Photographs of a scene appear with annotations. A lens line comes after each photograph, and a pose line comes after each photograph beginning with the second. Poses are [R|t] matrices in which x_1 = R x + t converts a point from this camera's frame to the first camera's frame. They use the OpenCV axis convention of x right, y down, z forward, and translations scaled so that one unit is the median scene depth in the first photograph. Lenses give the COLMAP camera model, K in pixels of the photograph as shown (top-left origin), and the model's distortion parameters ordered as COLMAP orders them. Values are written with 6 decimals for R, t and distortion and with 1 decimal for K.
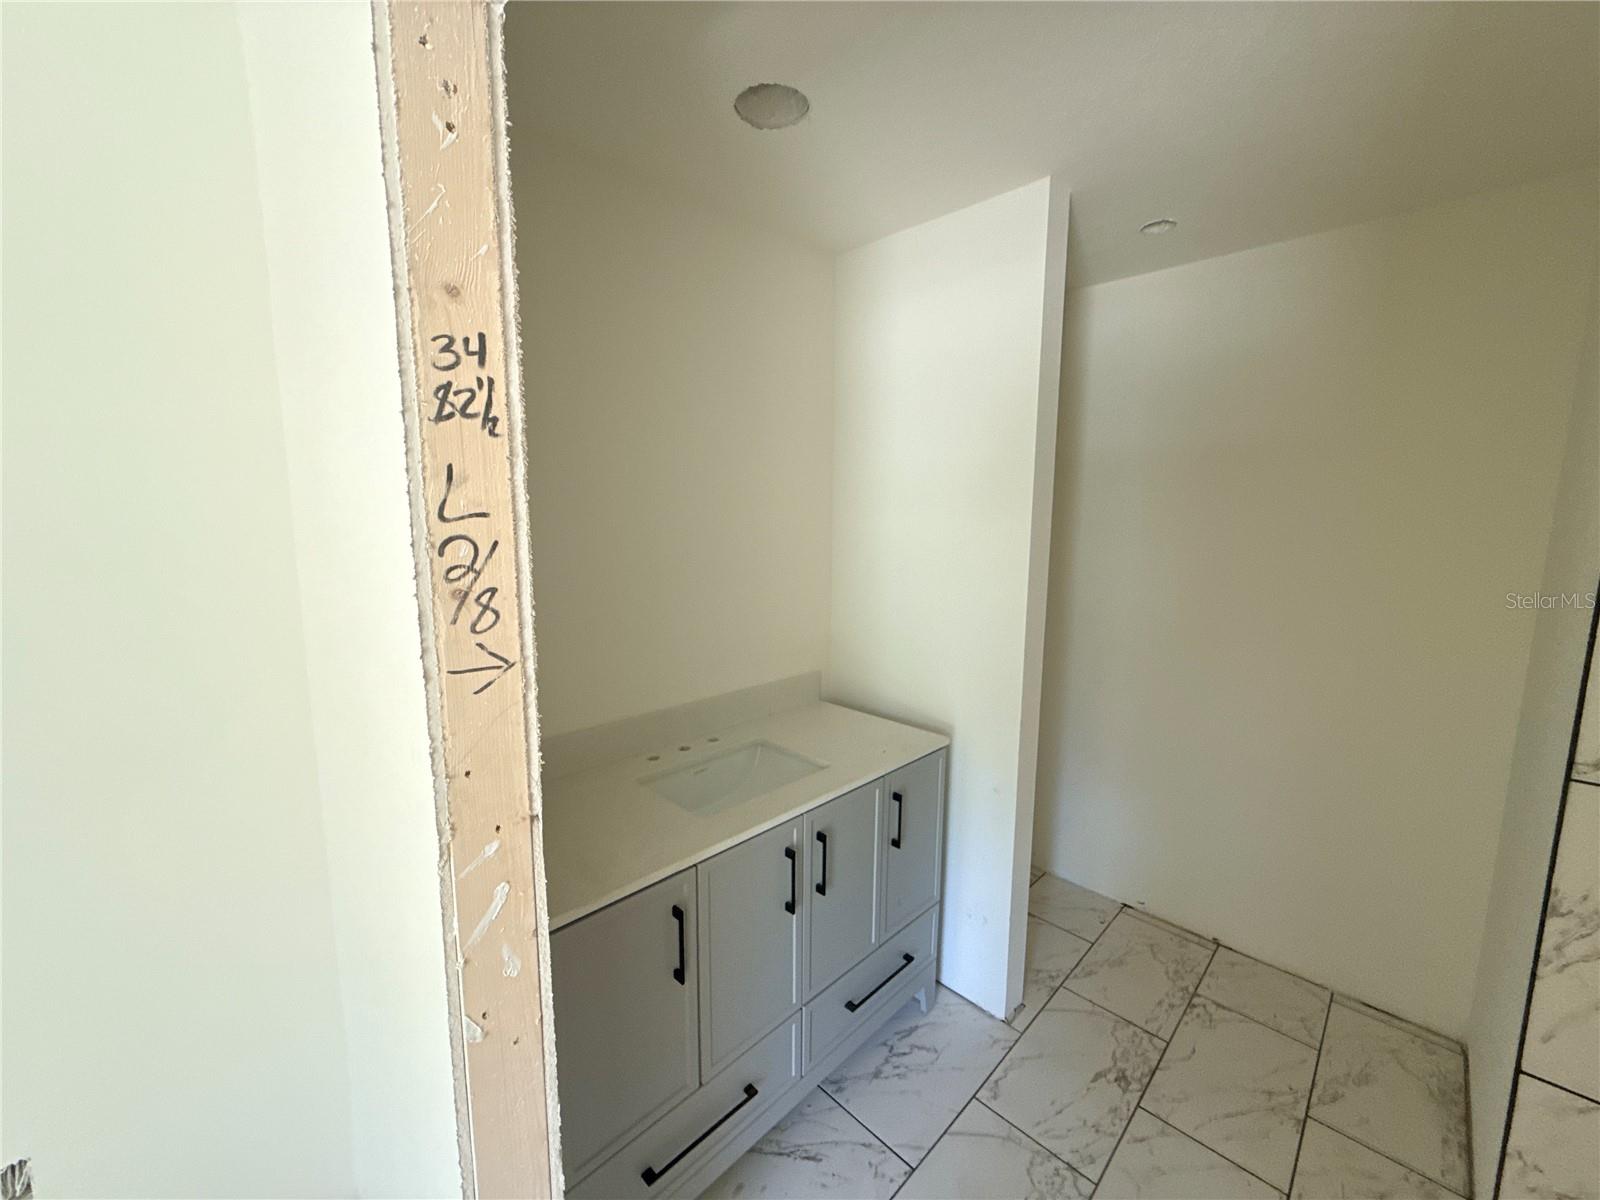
lens RADIAL K [[635.3, 0, 791.7], [0, 635.3, 599.5], [0, 0, 1]] dist [0.001157, -0.000765]
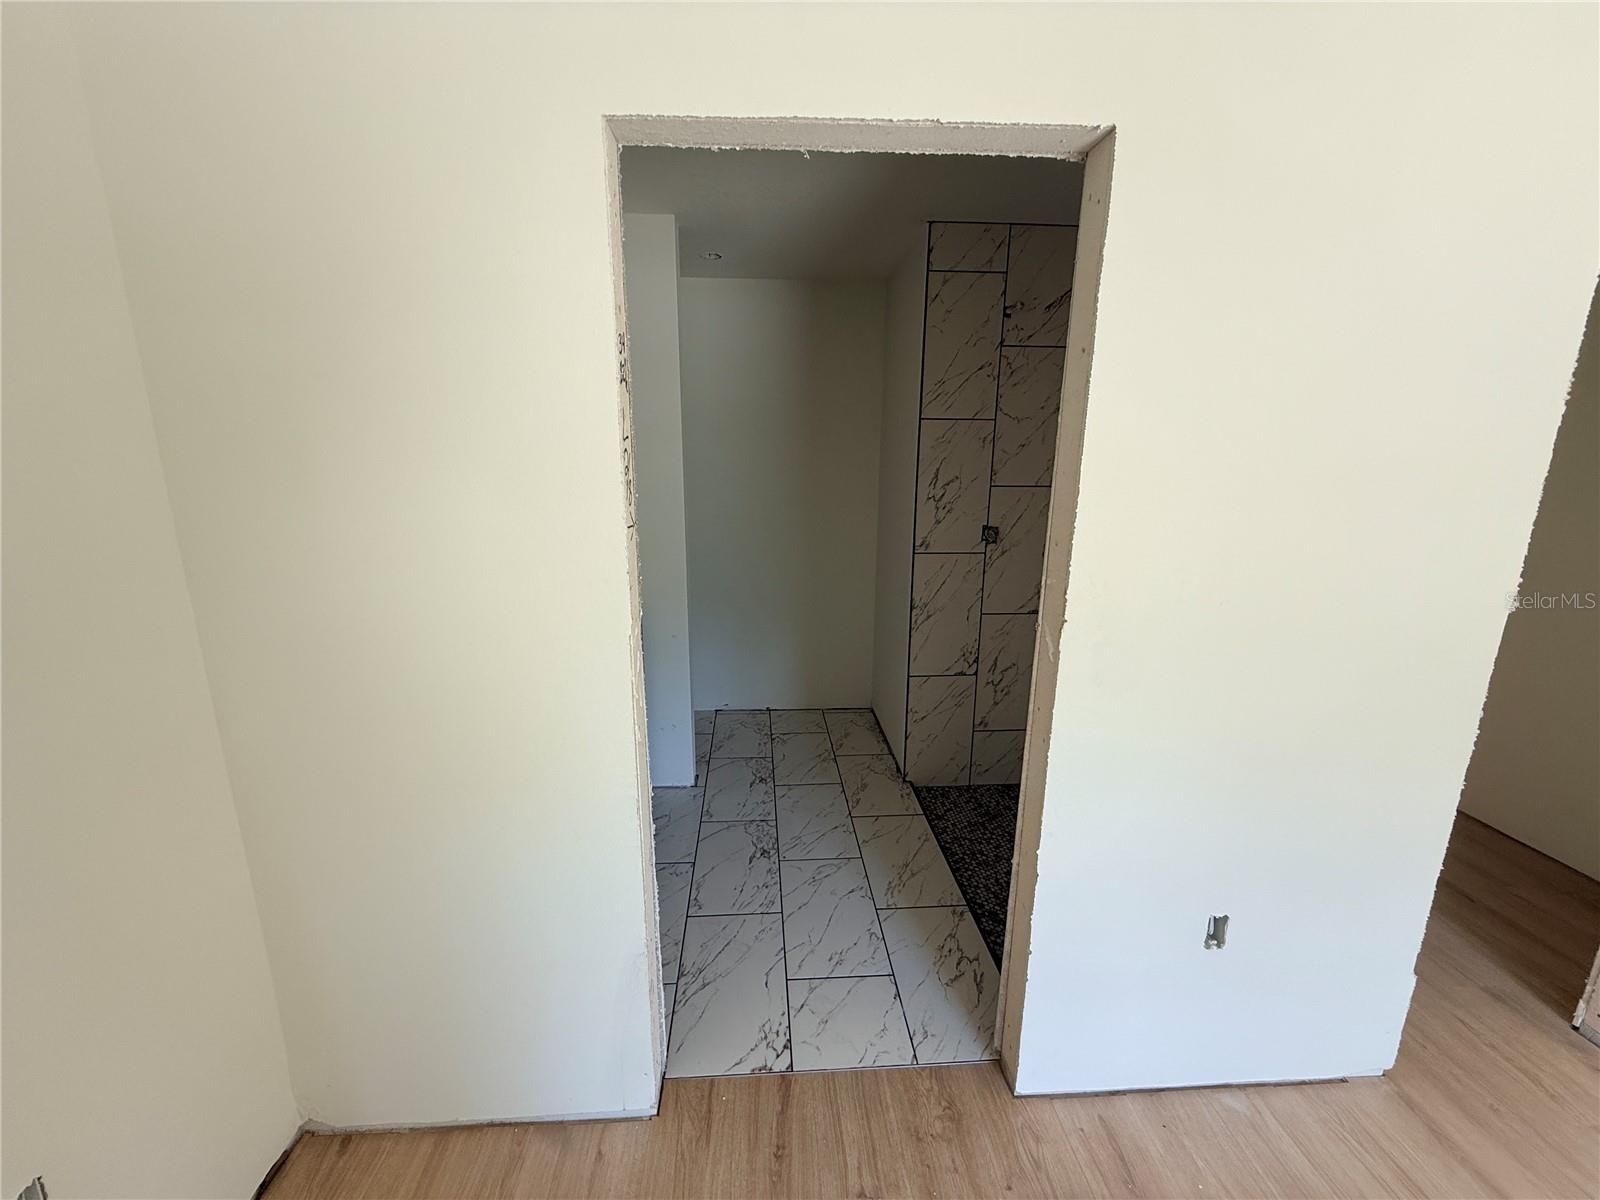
lens RADIAL K [[635.3, 0, 799.9], [0, 635.3, 601.7], [0, 0, 1]] dist [0.001157, -0.000765]
pose [[0.656263, -0.168836, 0.735400, -0.559532], [0.097452, 0.985447, 0.139277, 0.047234], [-0.748213, -0.019736, 0.663165, -0.193508]]
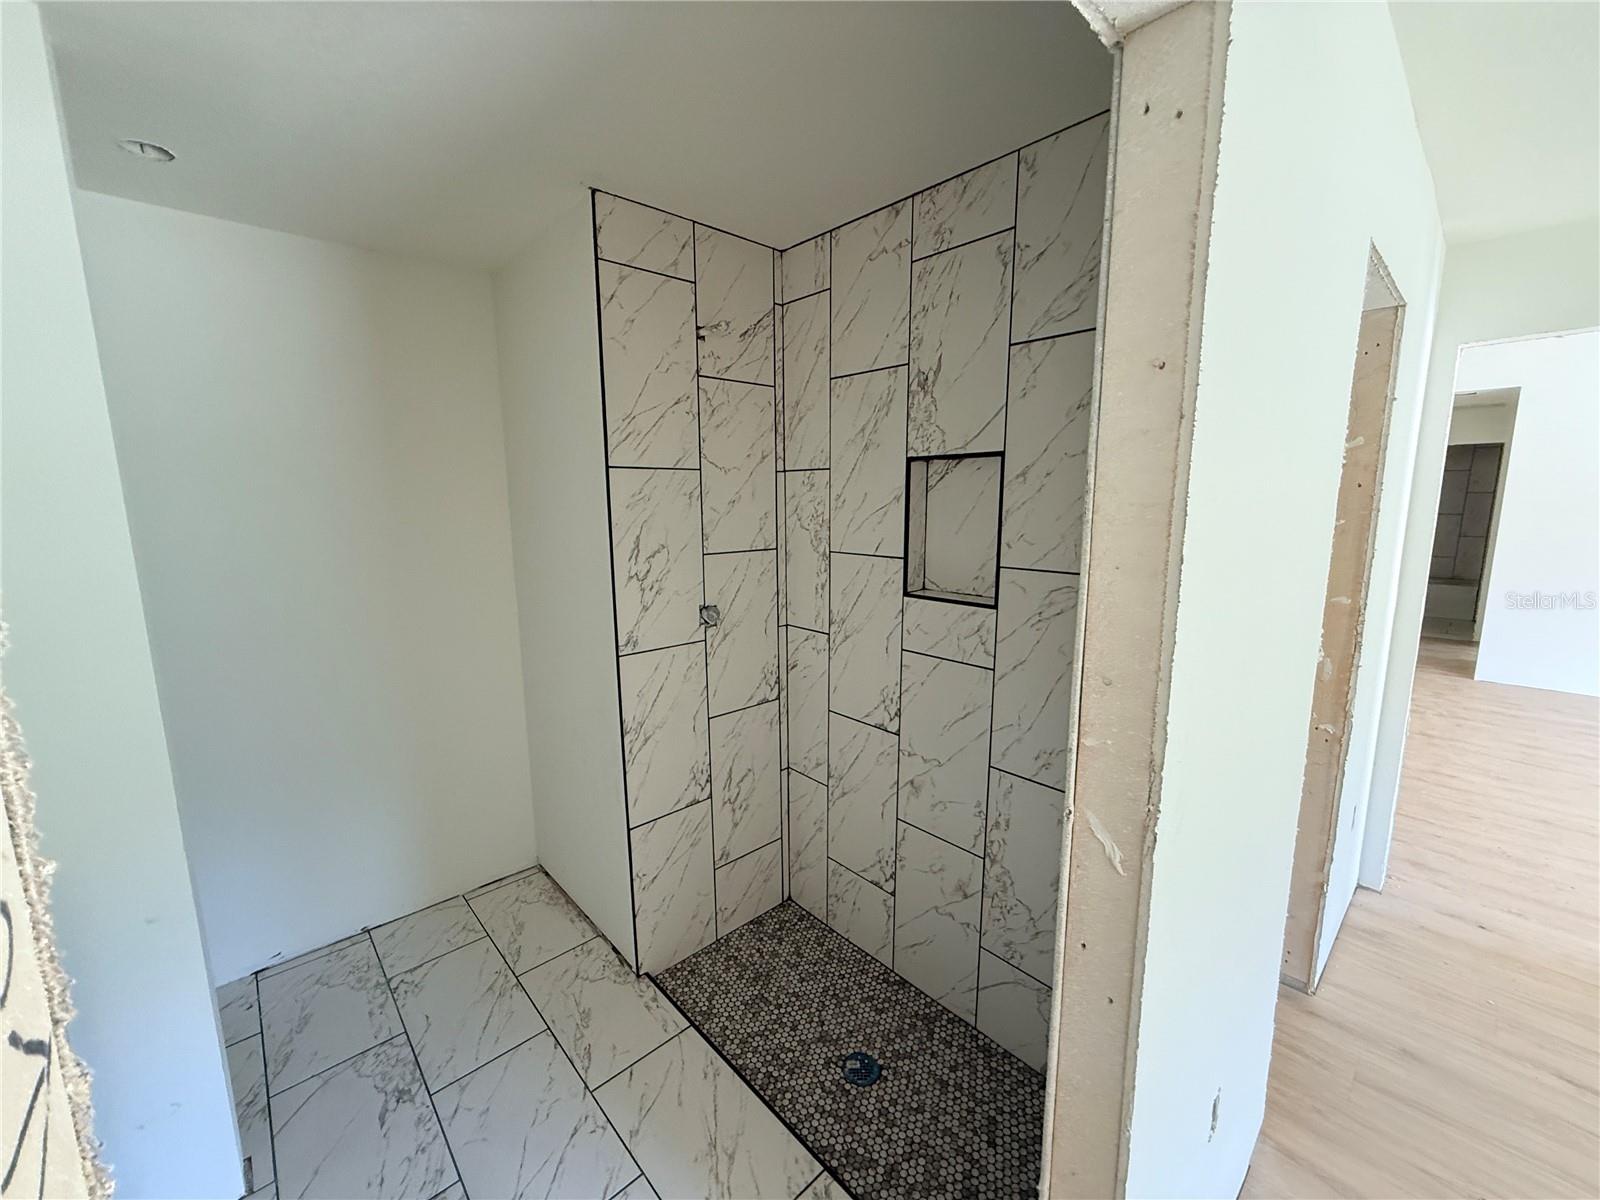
lens RADIAL K [[635.3, 0, 795.5], [0, 635.3, 600.7], [0, 0, 1]] dist [0.001157, -0.000765]
pose [[0.046945, -0.162103, 0.985657, -0.264629], [0.146840, 0.977145, 0.153709, -0.037204], [-0.988046, 0.137518, 0.069675, 0.224479]]
